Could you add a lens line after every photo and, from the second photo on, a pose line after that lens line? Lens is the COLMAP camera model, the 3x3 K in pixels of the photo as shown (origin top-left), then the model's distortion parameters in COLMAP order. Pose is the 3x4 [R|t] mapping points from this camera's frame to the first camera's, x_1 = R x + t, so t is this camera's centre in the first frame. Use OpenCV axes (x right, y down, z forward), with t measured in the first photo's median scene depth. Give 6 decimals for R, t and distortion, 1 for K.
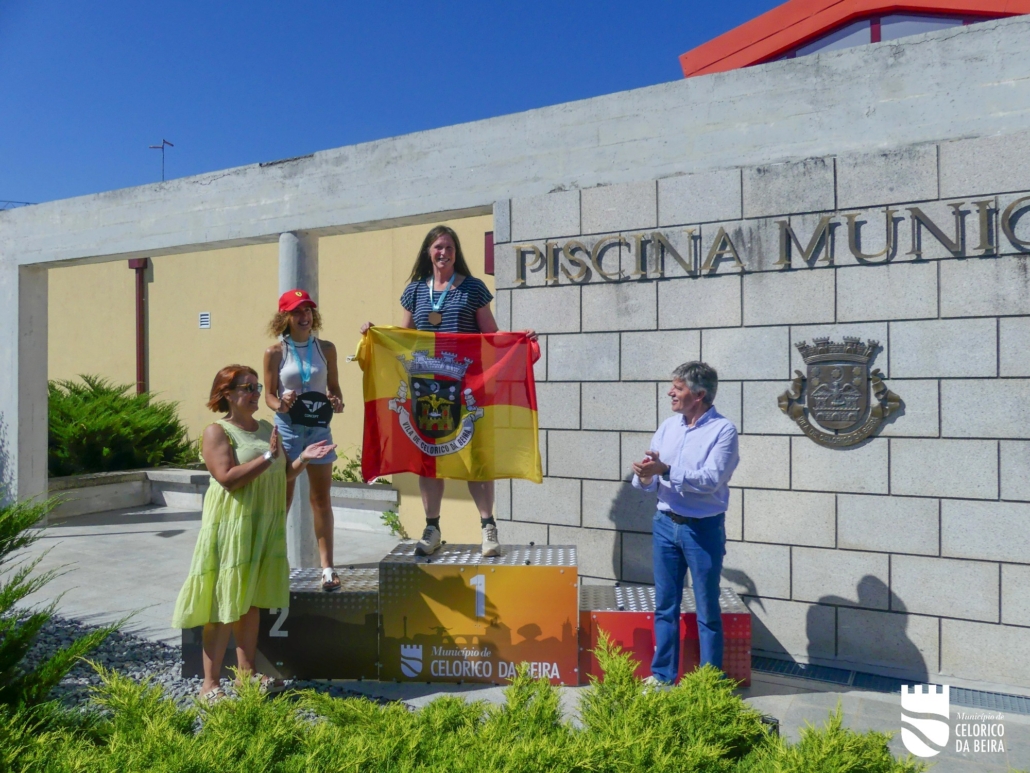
lens RADIAL K [[767.7, 0, 523.6], [0, 767.7, 387.7], [0, 0, 1]] dist [-0.049856, 0.032719]
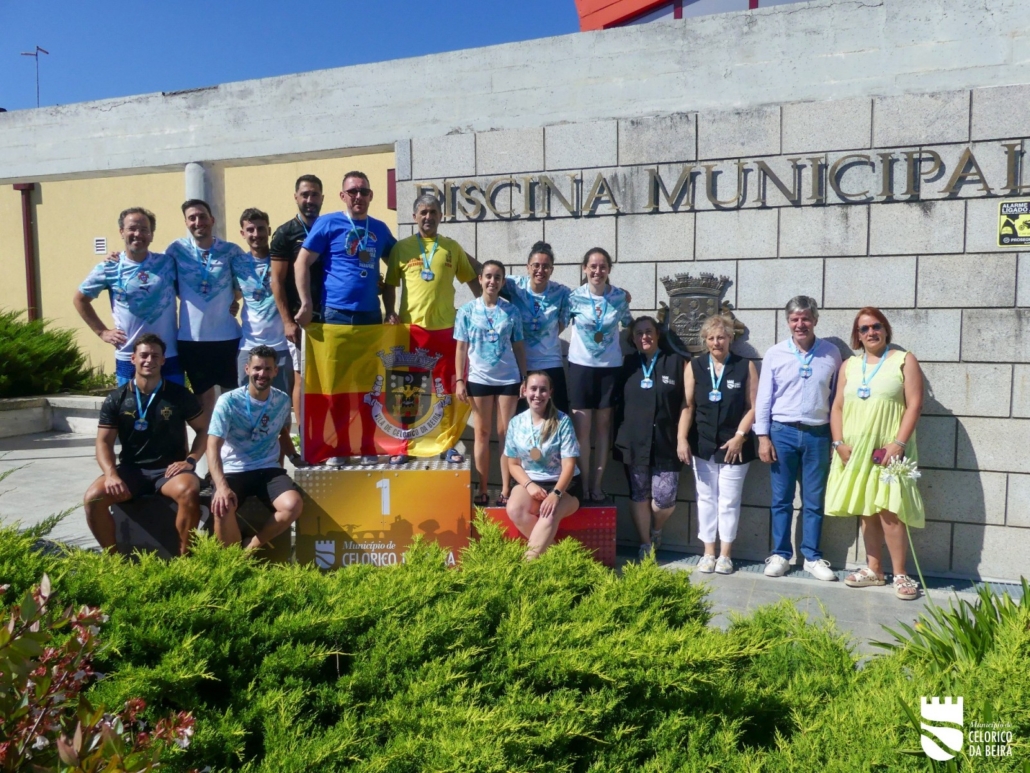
lens RADIAL K [[765.0, 0, 515.0], [0, 765.0, 386.5], [0, 0, 1]] dist [-0.017159, 0.014021]
pose [[0.993803, -0.004022, 0.111081, 0.009174], [-0.005960, 0.995980, 0.089382, 0.003722], [-0.110994, -0.089491, 0.989784, -0.133489]]
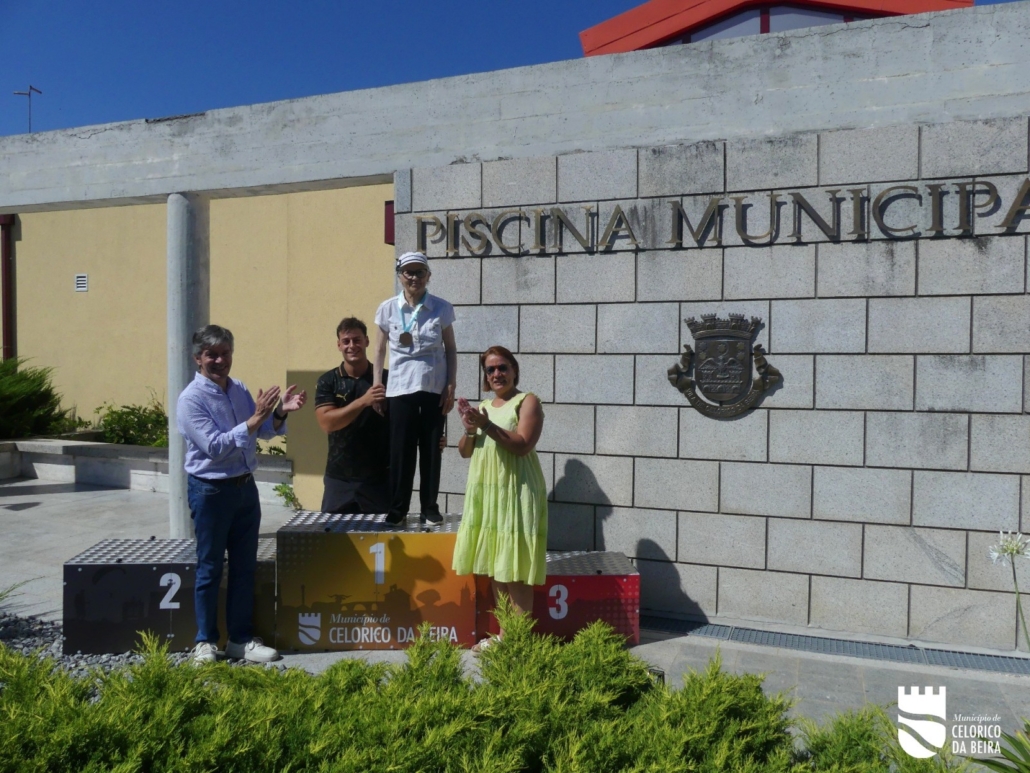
lens RADIAL K [[764.6, 0, 519.3], [0, 764.6, 382.7], [0, 0, 1]] dist [-0.024288, 0.010542]
pose [[0.991523, 0.007972, 0.129685, -0.005765], [-0.011904, 0.999492, 0.029575, 0.001435], [-0.129383, -0.030869, 0.991114, -0.016056]]
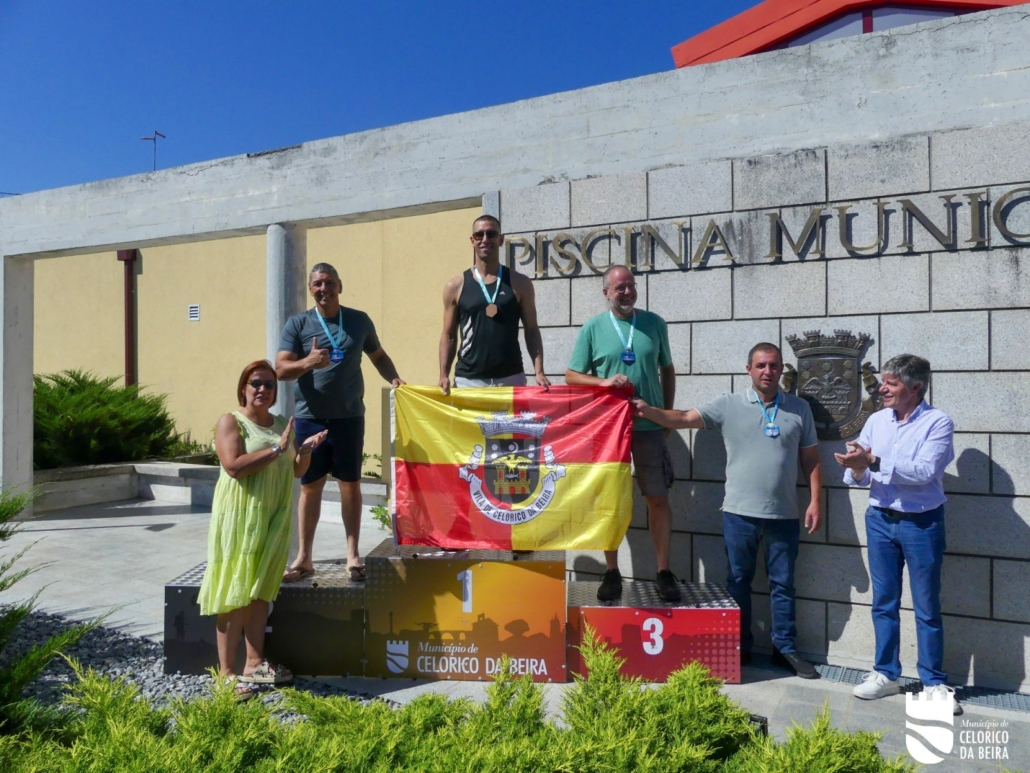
lens RADIAL K [[766.2, 0, 522.1], [0, 766.2, 381.7], [0, 0, 1]] dist [-0.037781, 0.014768]
pose [[0.999975, 0.001888, 0.006826, 0.006532], [-0.001891, 0.999998, 0.000350, 0.000829], [-0.006826, -0.000363, 0.999977, 0.010673]]
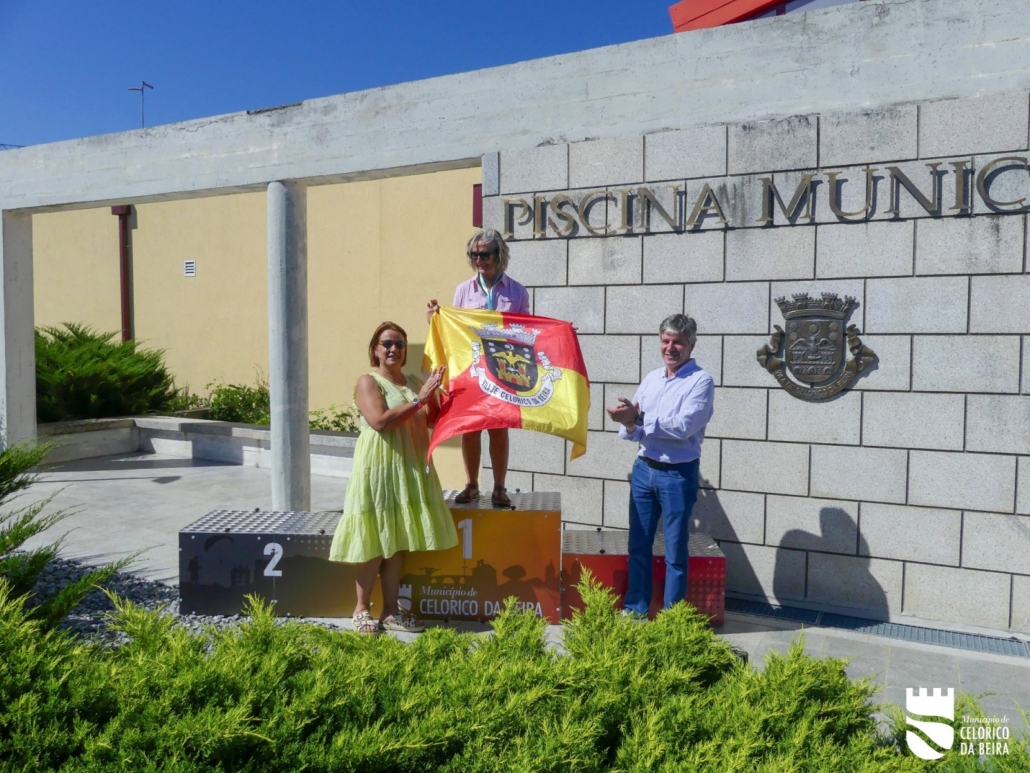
lens RADIAL K [[766.2, 0, 522.1], [0, 766.2, 381.7], [0, 0, 1]] dist [-0.037781, 0.014768]
pose [[0.999778, 0.009386, 0.018883, -0.003717], [-0.010415, 0.998423, 0.055165, 0.000740], [-0.018336, -0.055349, 0.998299, -0.027711]]
